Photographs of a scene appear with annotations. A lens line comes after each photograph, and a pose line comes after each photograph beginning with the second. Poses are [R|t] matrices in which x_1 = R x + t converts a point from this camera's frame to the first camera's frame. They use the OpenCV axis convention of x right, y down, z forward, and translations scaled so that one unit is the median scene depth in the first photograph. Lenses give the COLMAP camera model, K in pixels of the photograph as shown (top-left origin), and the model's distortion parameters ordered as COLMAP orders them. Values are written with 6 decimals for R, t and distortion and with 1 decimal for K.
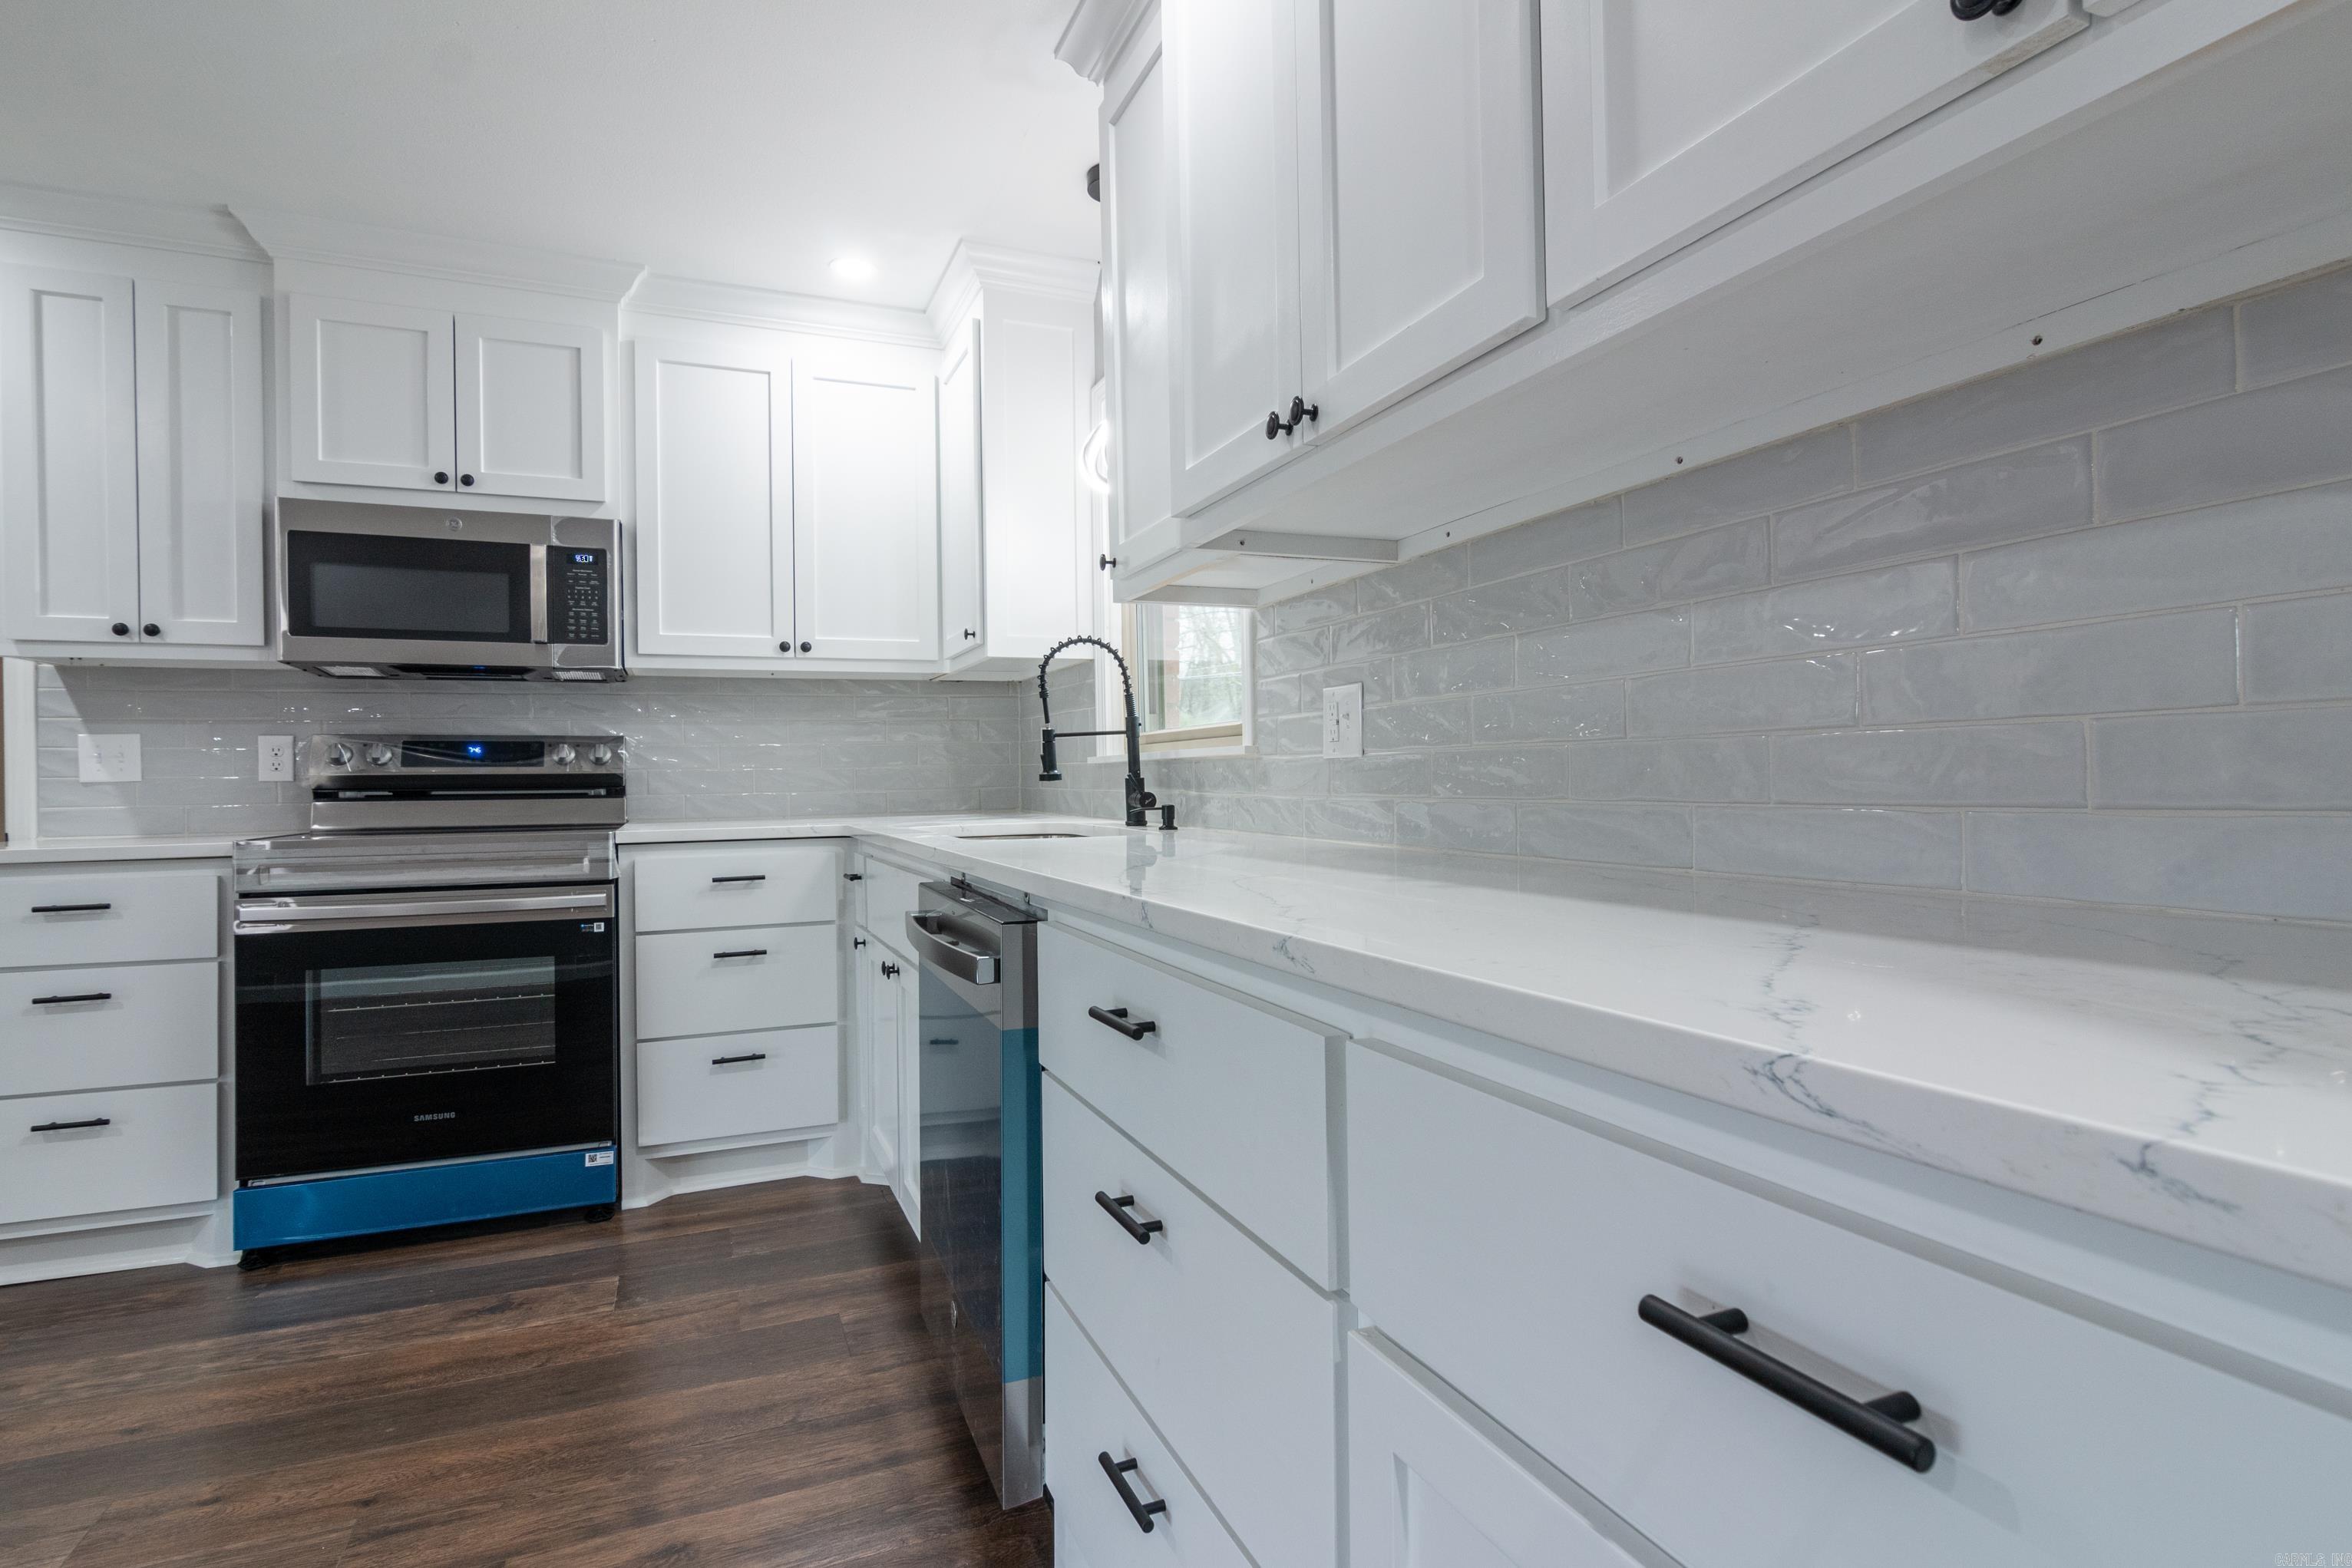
lens RADIAL K [[1184.0, 0, 1178.4], [0, 1184.0, 768.0], [0, 0, 1]] dist [-0.000106, 0.004576]
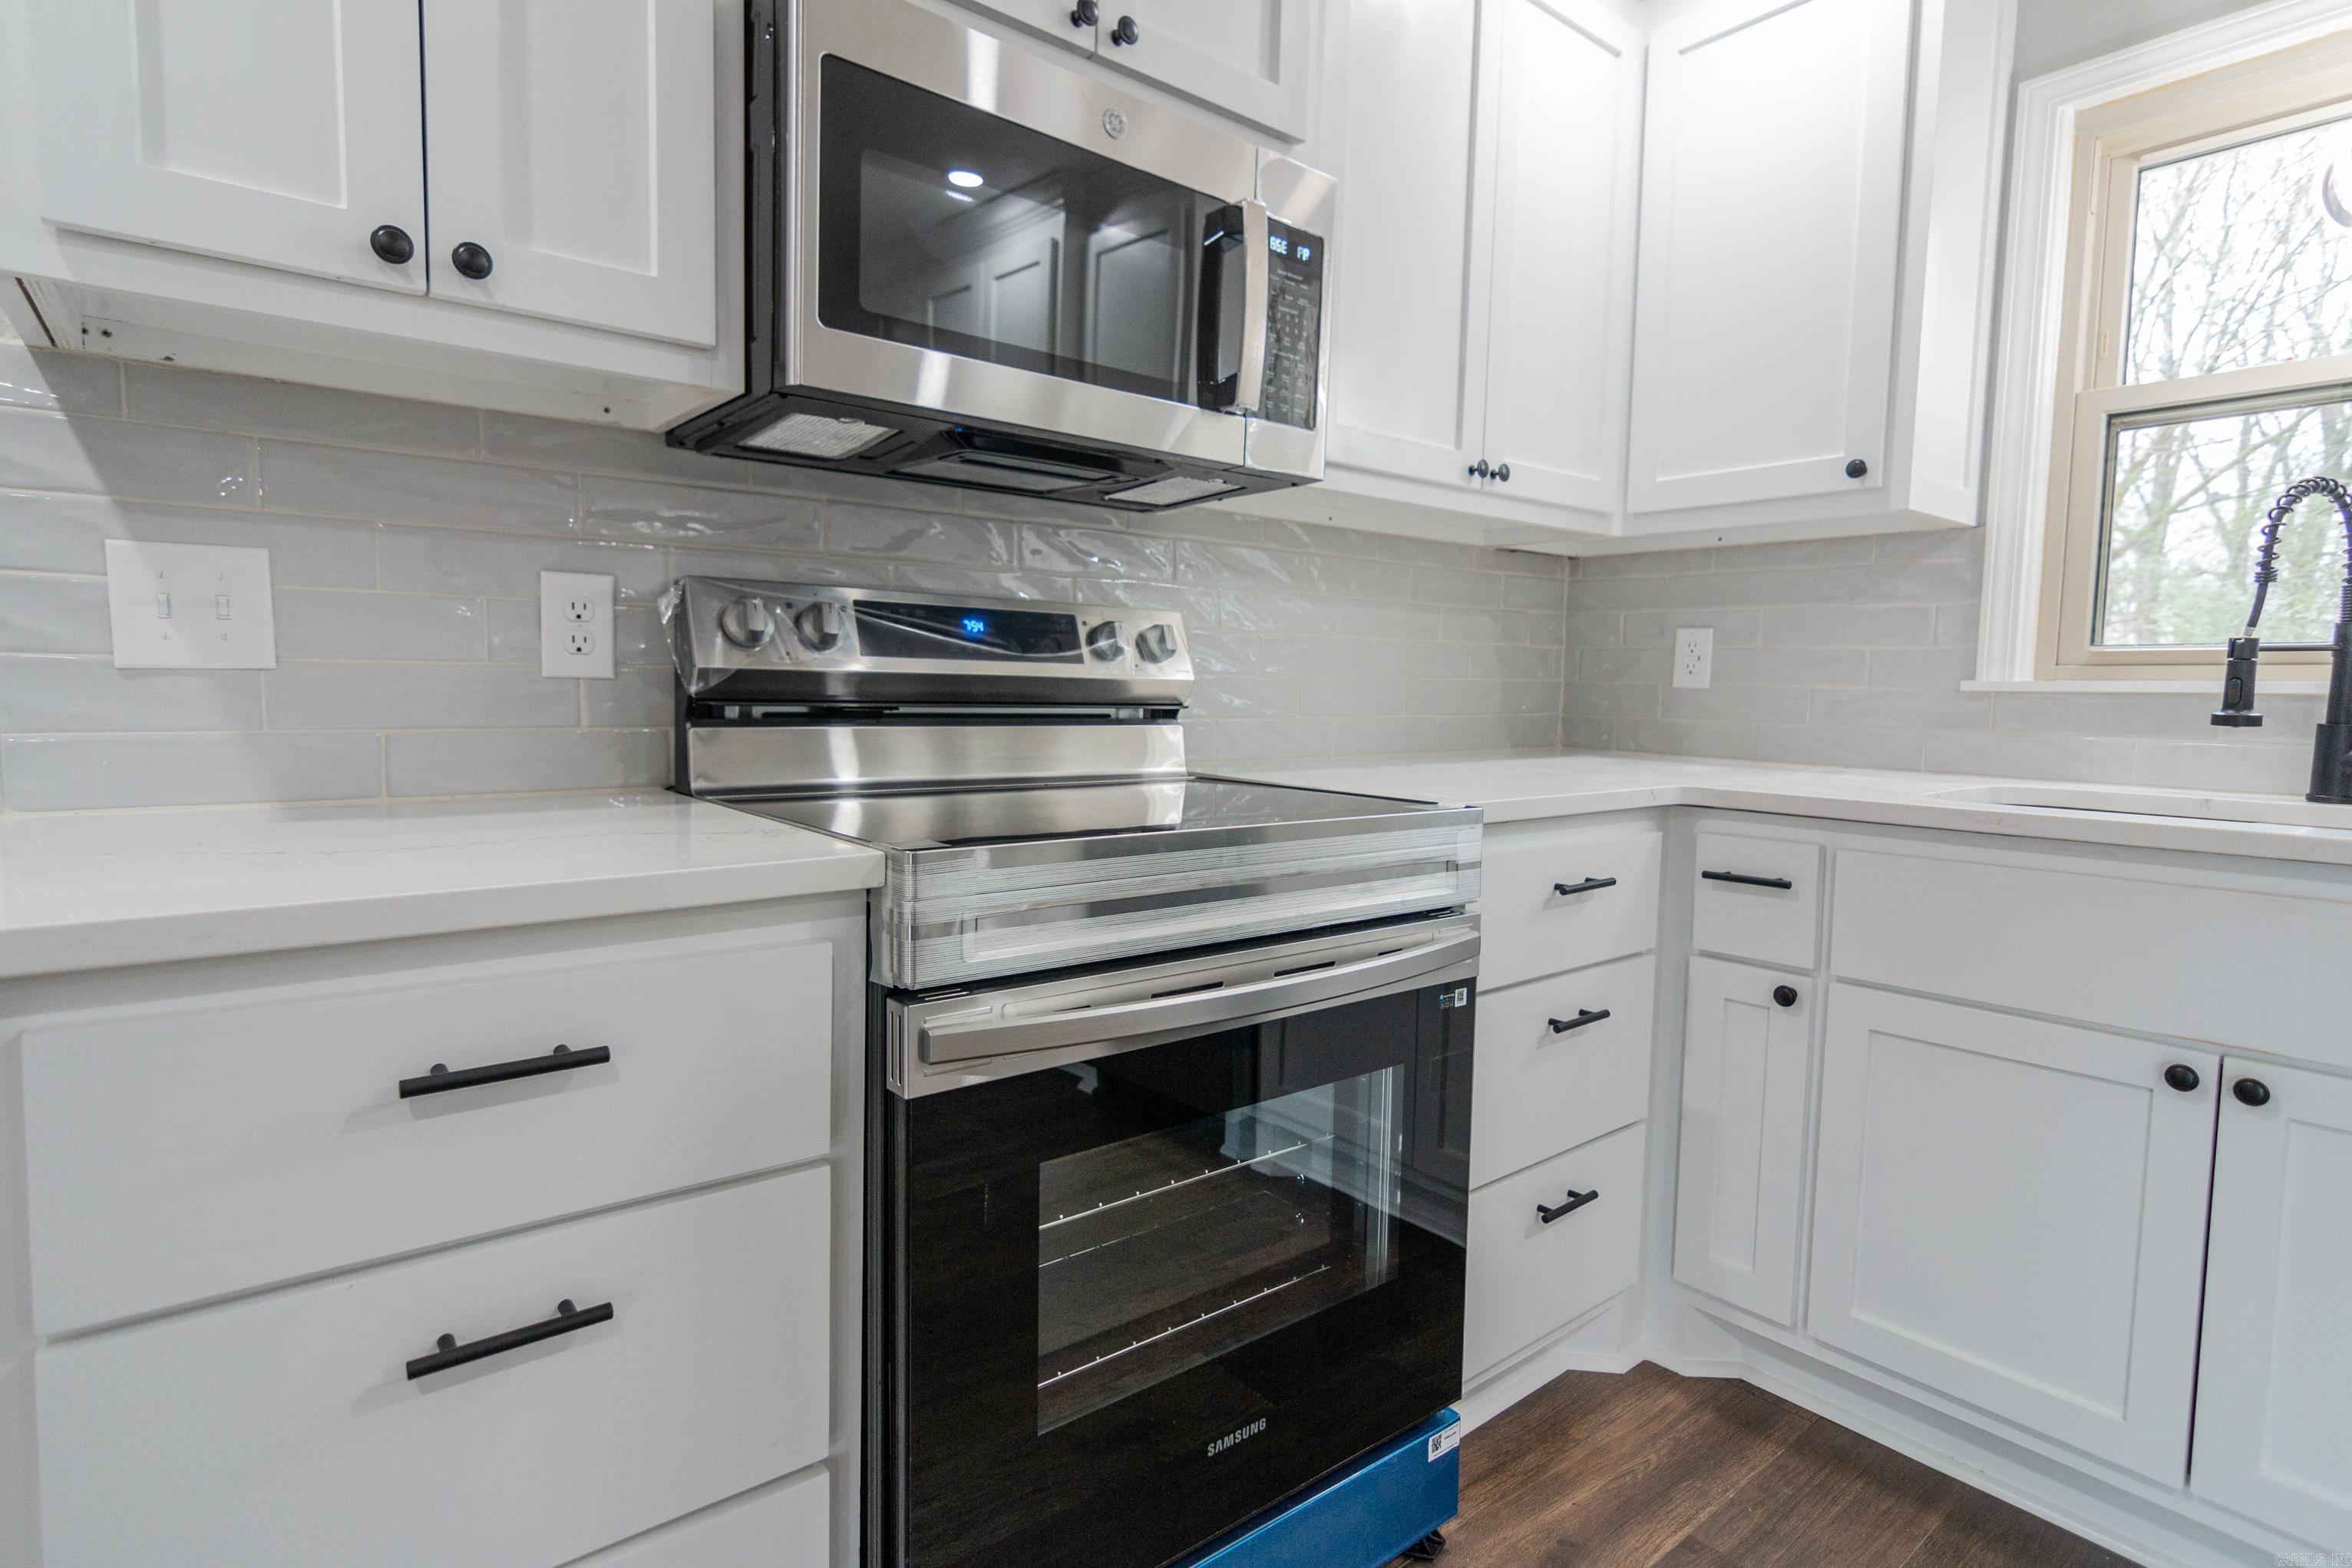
lens RADIAL K [[1184.0, 0, 1181.2], [0, 1184.0, 769.8], [0, 0, 1]] dist [-0.000106, 0.004576]
pose [[0.957059, 0.010121, 0.289717, -0.705416], [-0.033632, 0.996519, 0.076287, 0.004433], [-0.287936, -0.082755, 0.954067, 0.533899]]
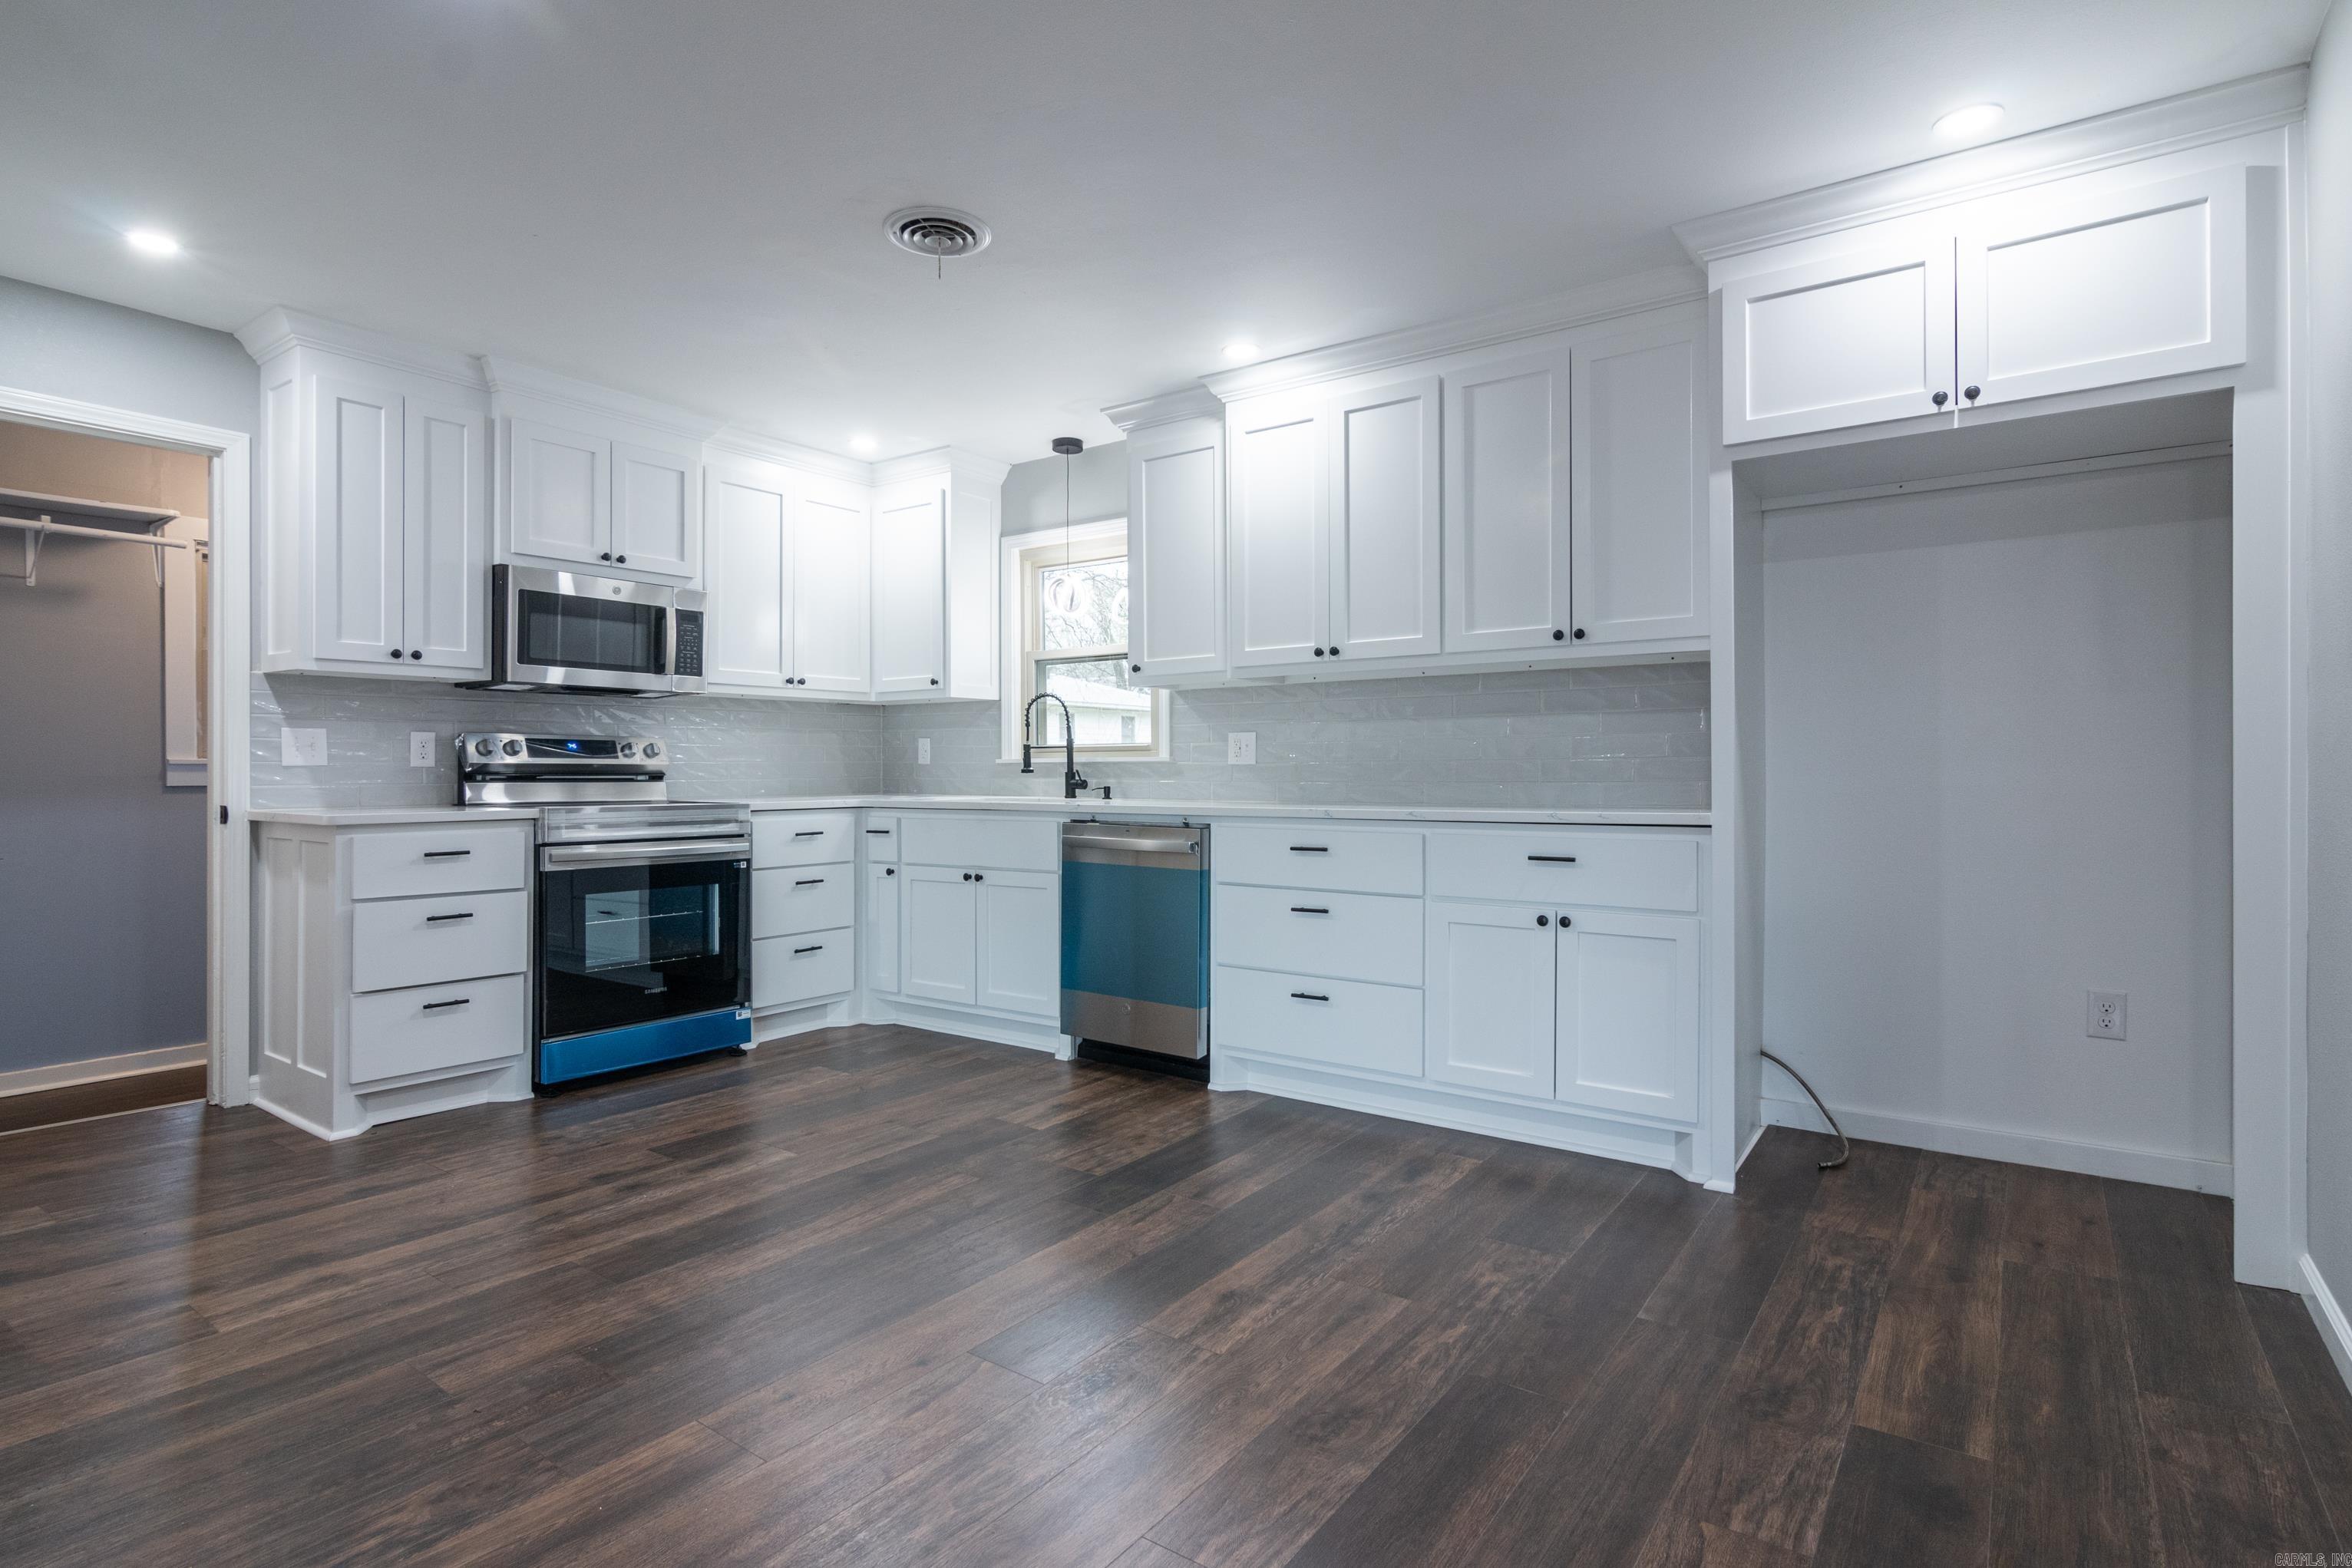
lens RADIAL K [[1184.0, 0, 1173.1], [0, 1184.0, 774.8], [0, 0, 1]] dist [-0.000106, 0.004576]
pose [[0.850370, 0.010092, 0.526088, -0.780061], [-0.013395, 0.999907, 0.002469, 0.005839], [-0.526014, -0.009147, 0.850427, -0.572297]]
